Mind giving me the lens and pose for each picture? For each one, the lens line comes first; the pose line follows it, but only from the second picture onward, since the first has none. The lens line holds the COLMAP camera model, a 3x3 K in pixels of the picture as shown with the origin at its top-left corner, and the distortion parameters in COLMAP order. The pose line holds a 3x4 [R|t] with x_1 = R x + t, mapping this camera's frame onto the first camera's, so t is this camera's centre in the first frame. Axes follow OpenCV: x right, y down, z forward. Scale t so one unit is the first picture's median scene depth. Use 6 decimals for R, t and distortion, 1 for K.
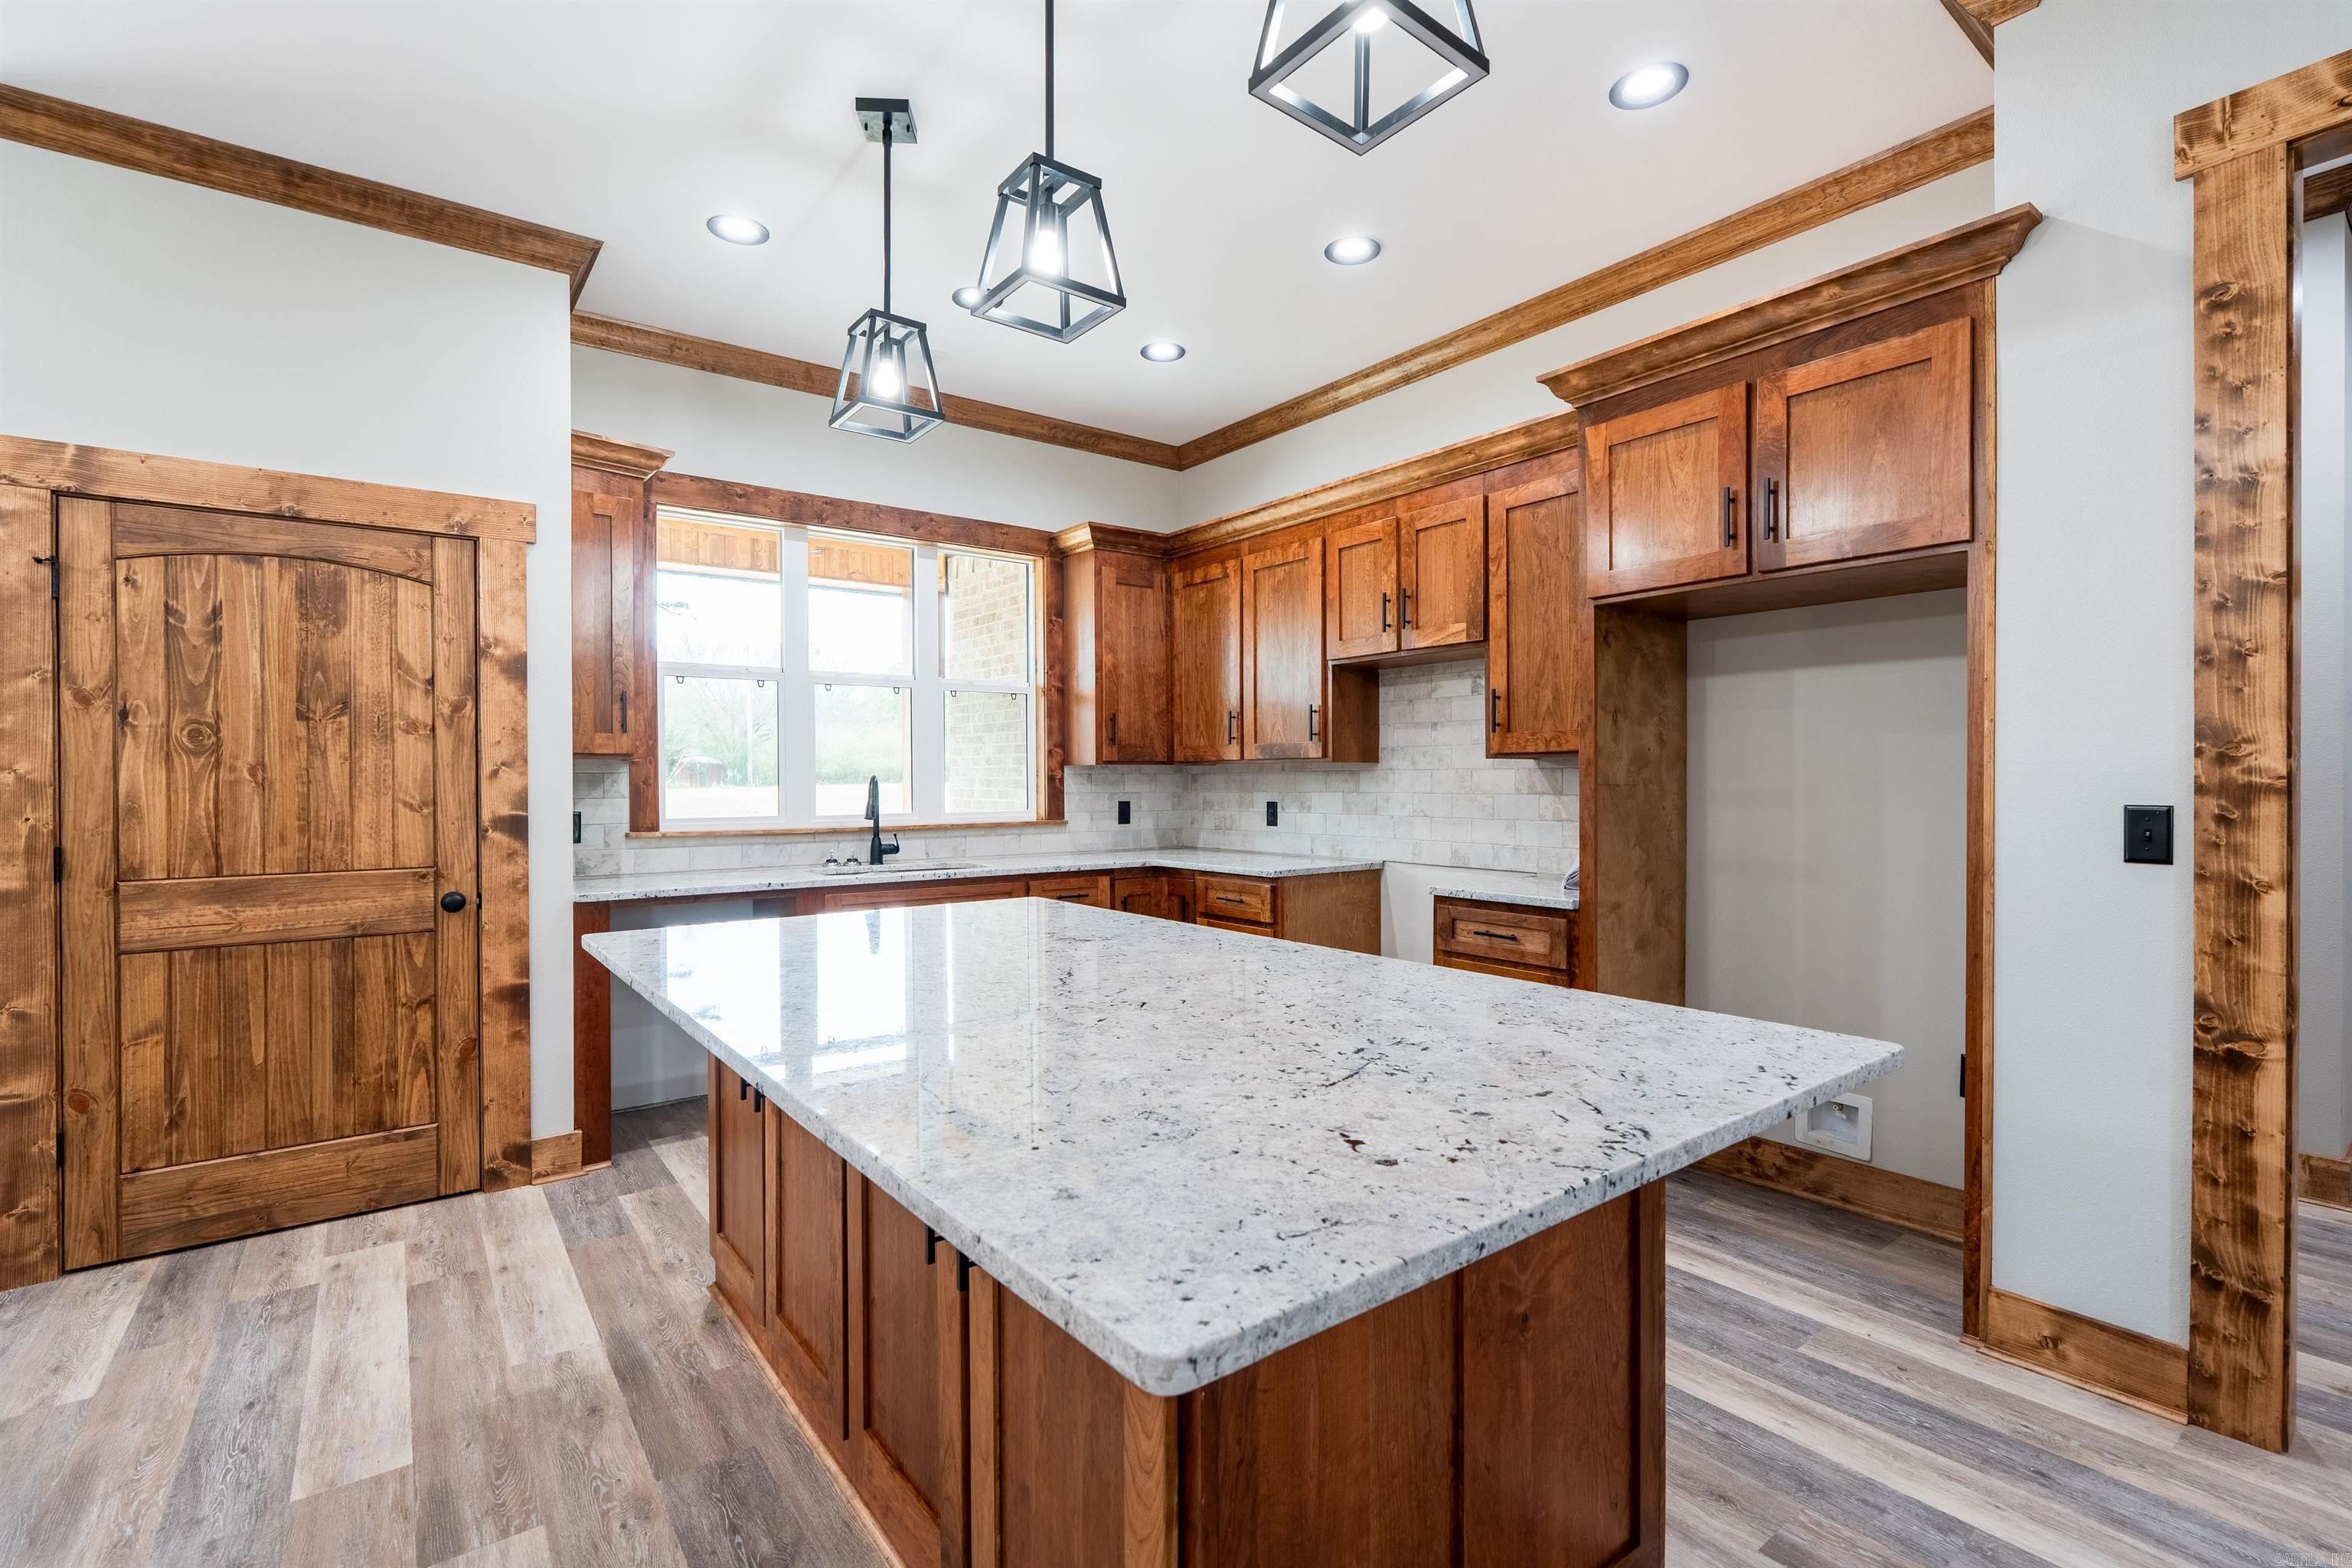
lens RADIAL K [[1051.7, 0, 1173.8], [0, 1051.7, 783.1], [0, 0, 1]] dist [-0.007701, 0.002789]
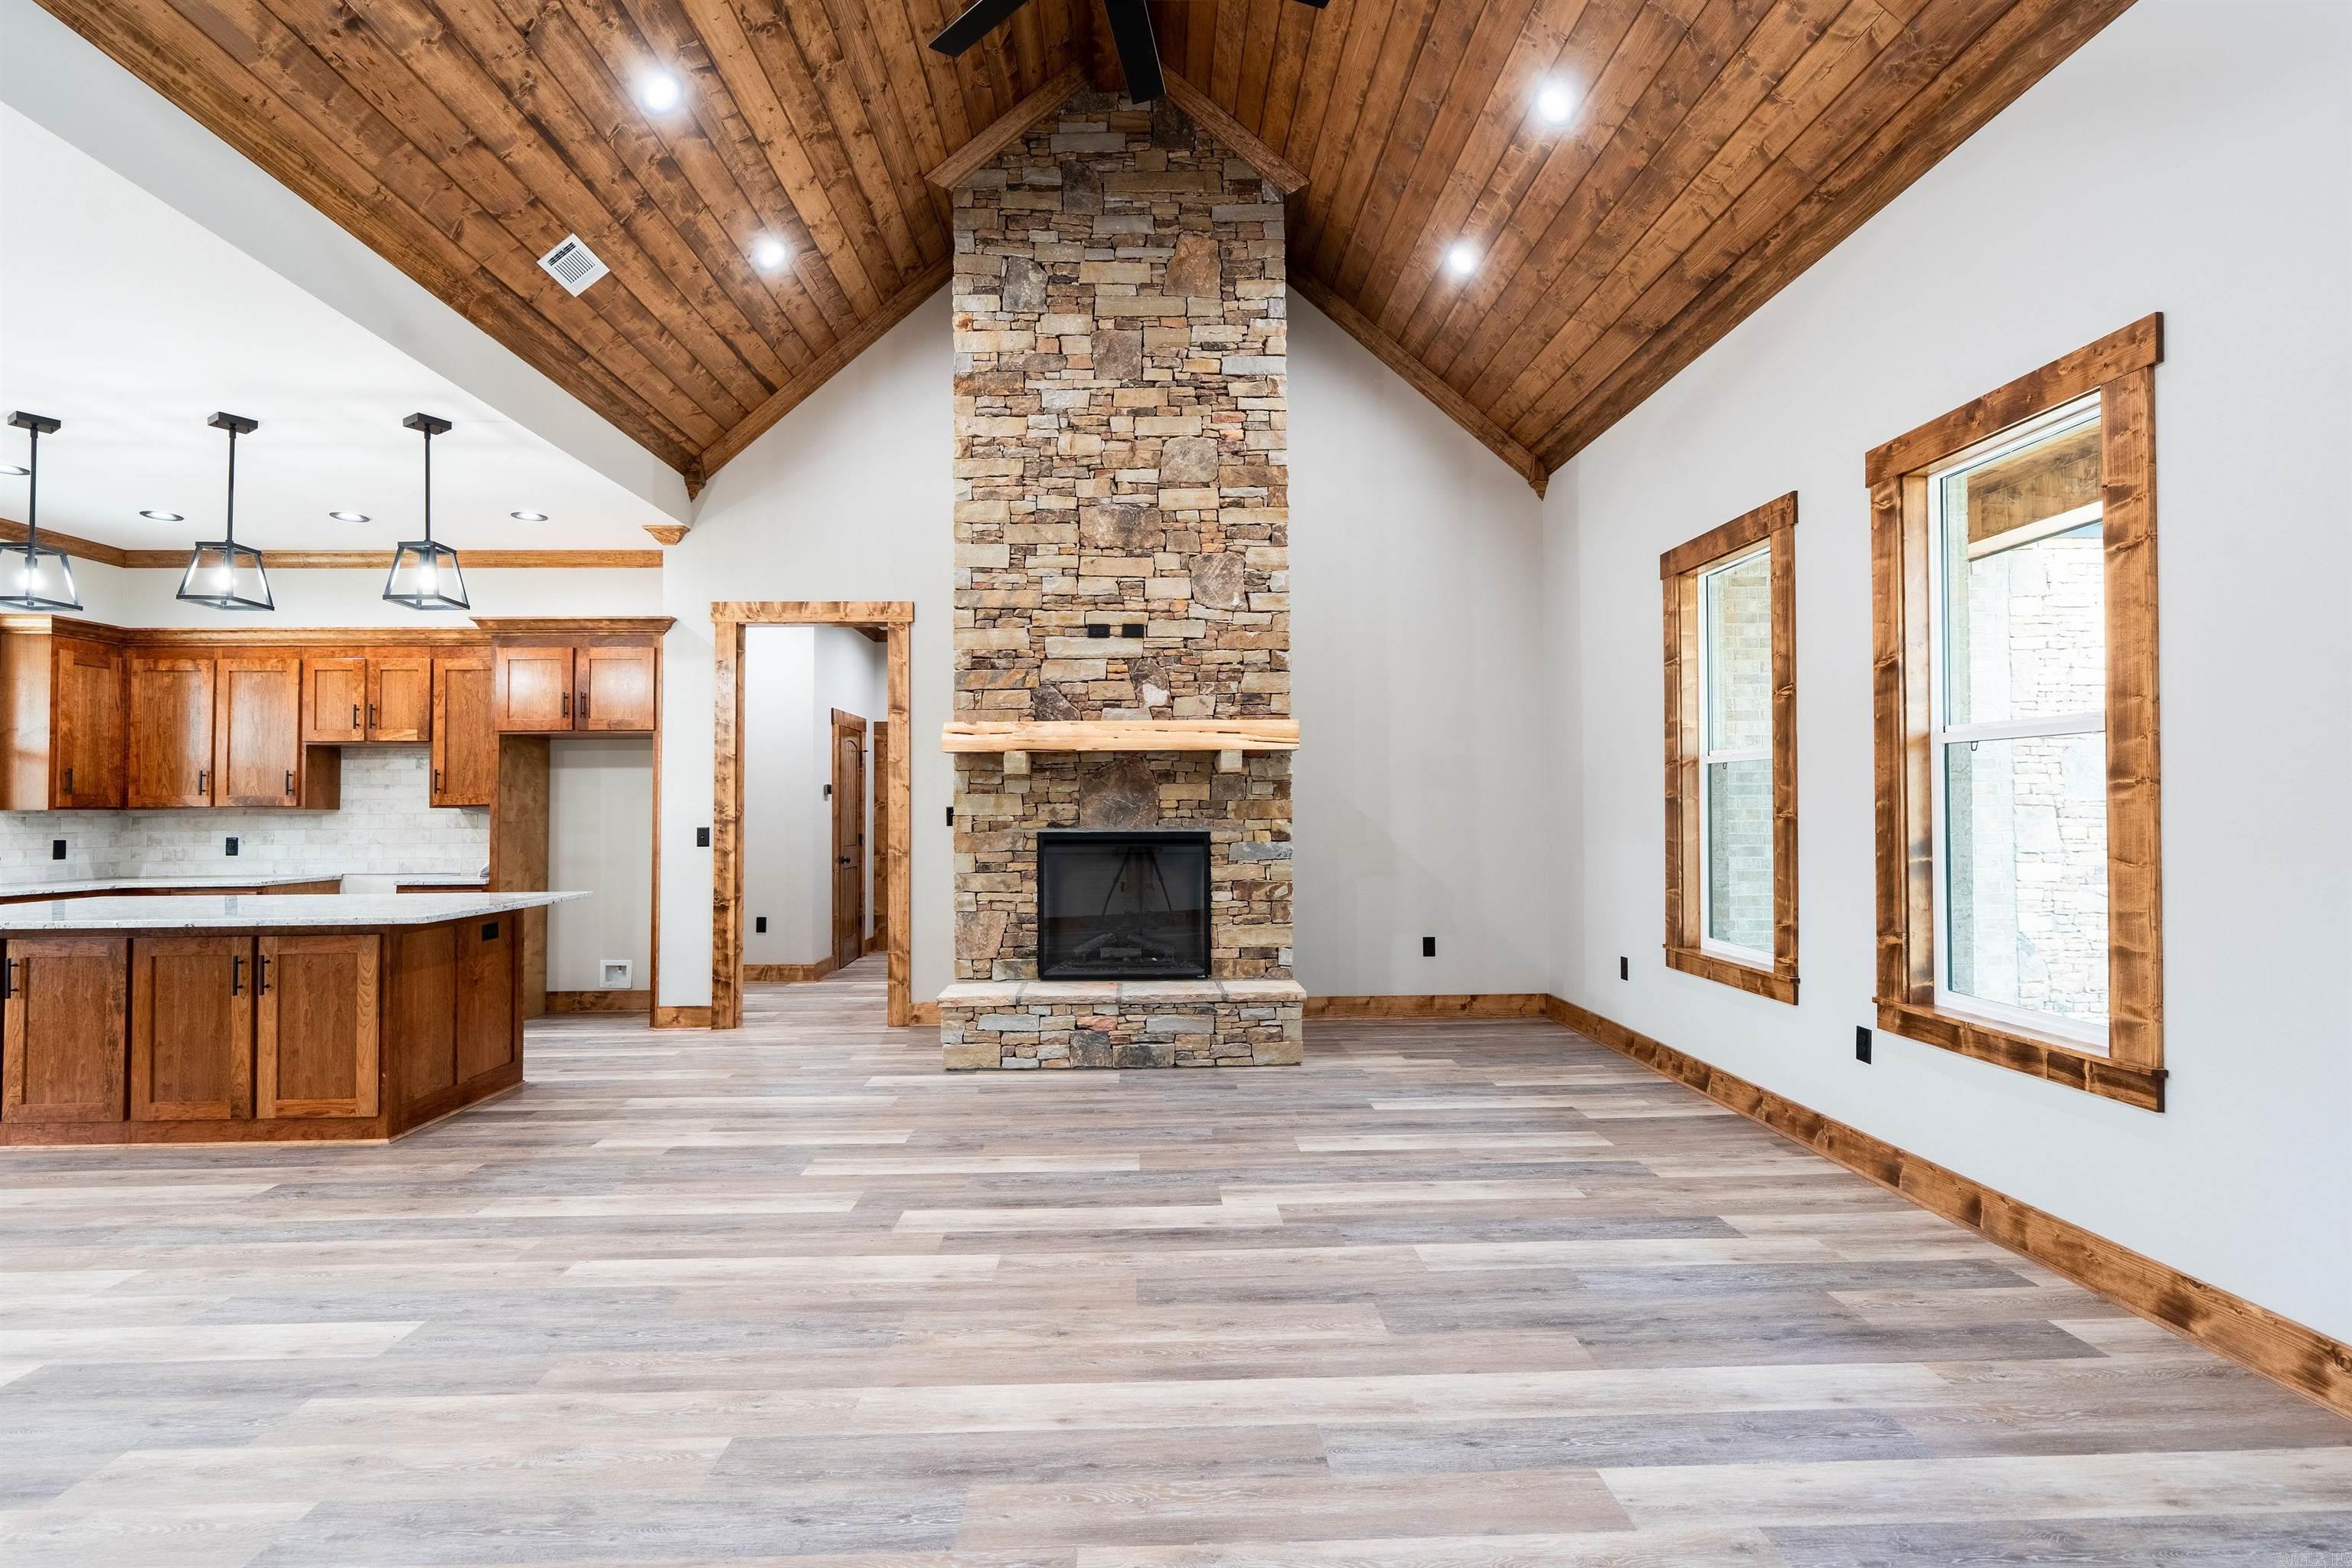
lens RADIAL K [[1051.7, 0, 1174.3], [0, 1051.7, 784.9], [0, 0, 1]] dist [-0.007701, 0.002789]
pose [[0.573599, 0.022540, 0.818826, -0.519894], [0.008438, 0.999406, -0.033422, 0.008252], [-0.819093, 0.026080, 0.573067, -1.254938]]
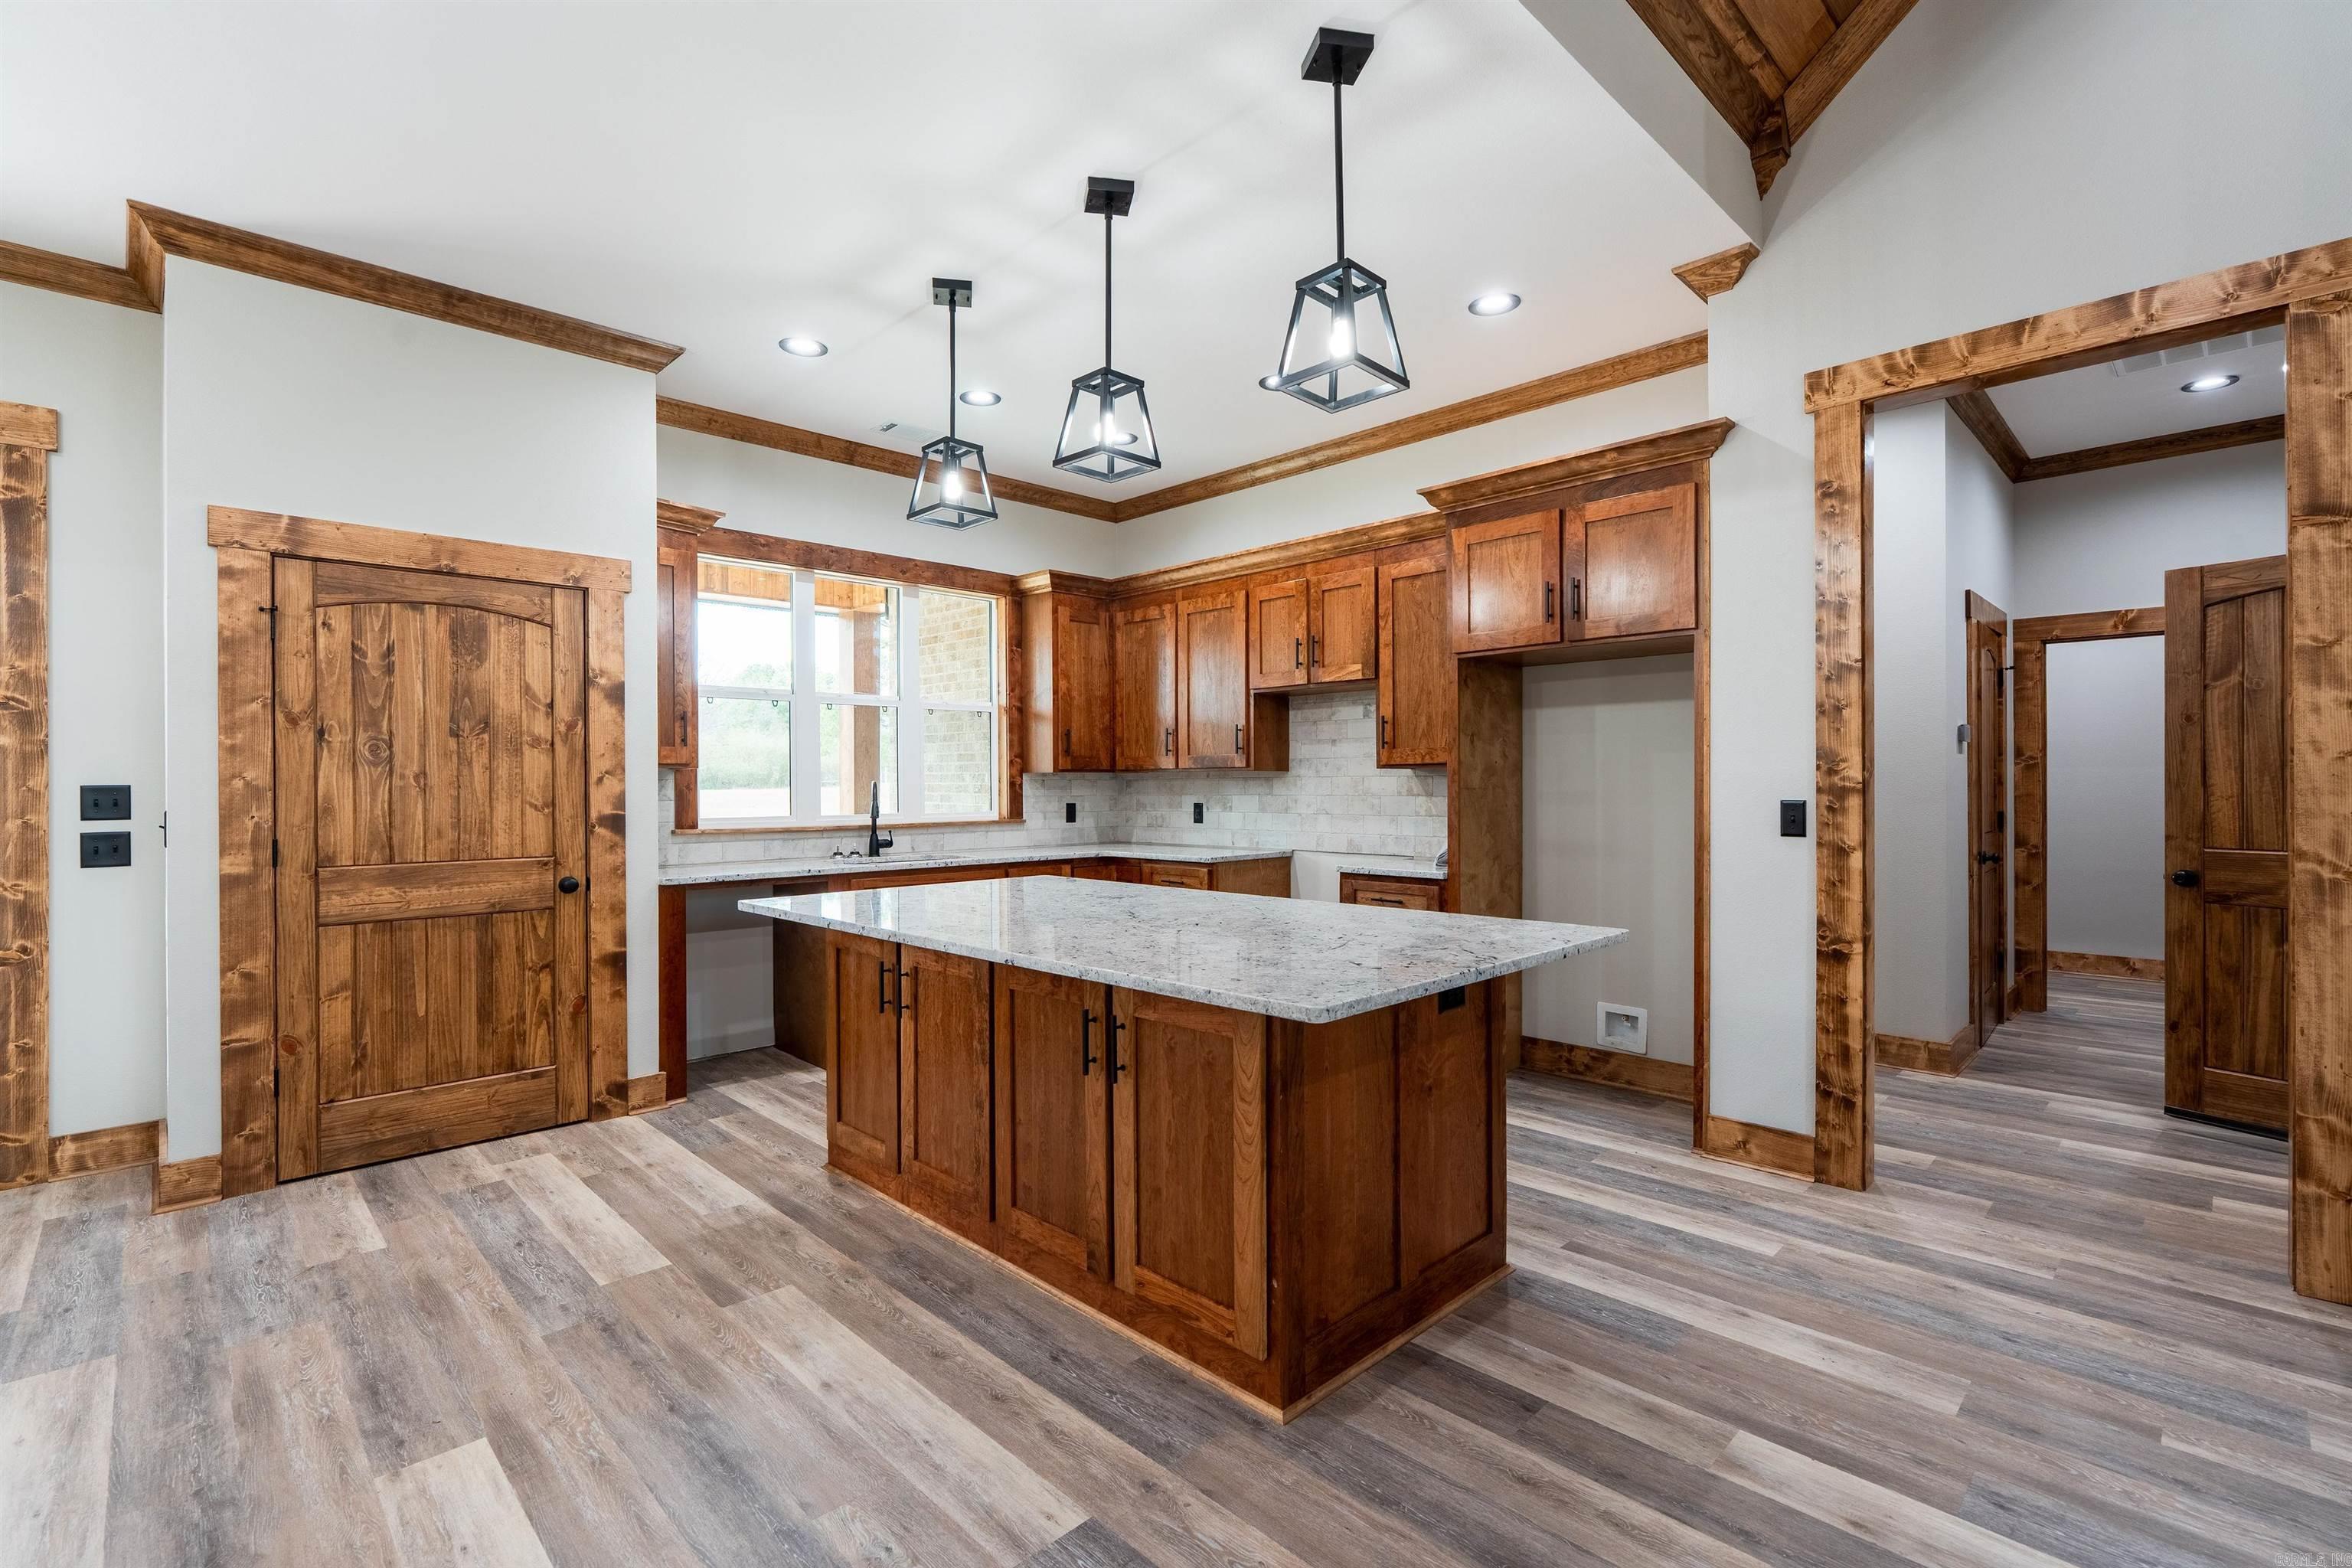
lens RADIAL K [[1051.7, 0, 1173.3], [0, 1051.7, 782.5], [0, 0, 1]] dist [-0.007701, 0.002789]
pose [[0.991872, -0.000348, 0.127241, -0.147500], [0.001097, 0.999982, -0.005815, 0.001534], [-0.127237, 0.005907, 0.991855, -0.324720]]
